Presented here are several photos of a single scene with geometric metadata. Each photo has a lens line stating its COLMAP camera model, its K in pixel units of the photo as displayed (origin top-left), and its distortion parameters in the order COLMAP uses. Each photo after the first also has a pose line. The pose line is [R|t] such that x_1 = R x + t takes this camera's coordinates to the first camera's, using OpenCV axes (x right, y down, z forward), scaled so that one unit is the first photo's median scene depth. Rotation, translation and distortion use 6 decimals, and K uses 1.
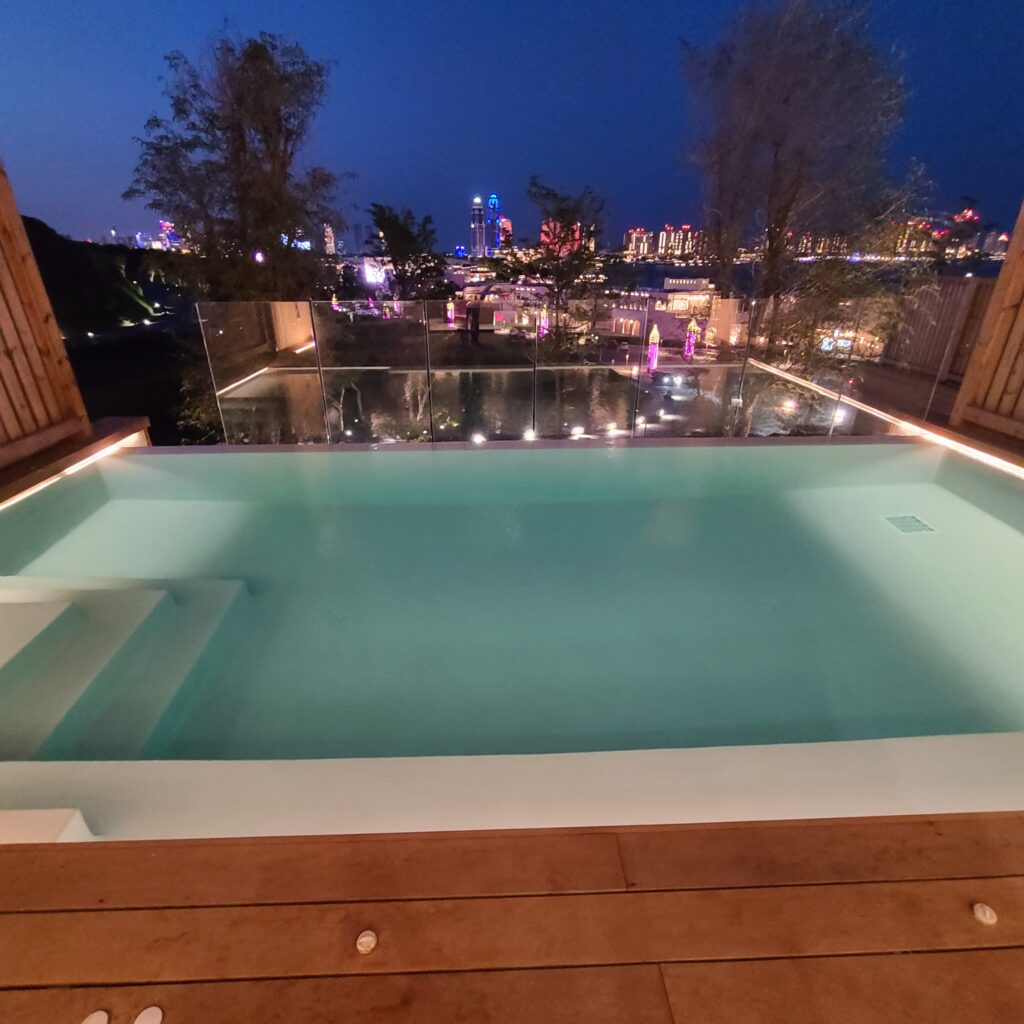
lens RADIAL K [[564.0, 0, 509.5], [0, 564.0, 529.6], [0, 0, 1]] dist [-0.002665, 0.000359]
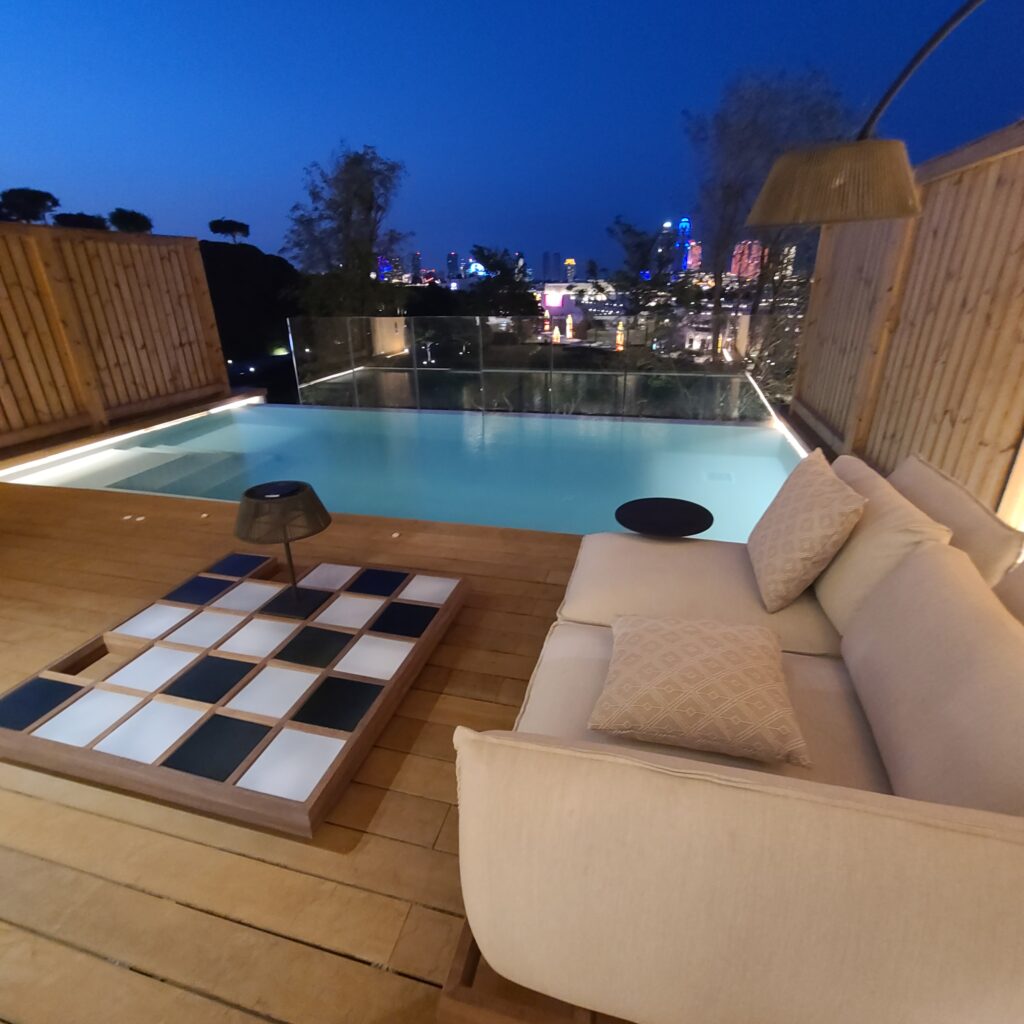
lens RADIAL K [[552.8, 0, 511.6], [0, 552.8, 531.6], [0, 0, 1]] dist [0.000011, 0.000262]
pose [[0.959391, 0.101605, -0.263145, 0.434492], [-0.108789, 0.993982, -0.012833, 0.136212], [0.260257, 0.040939, 0.964671, -0.298028]]
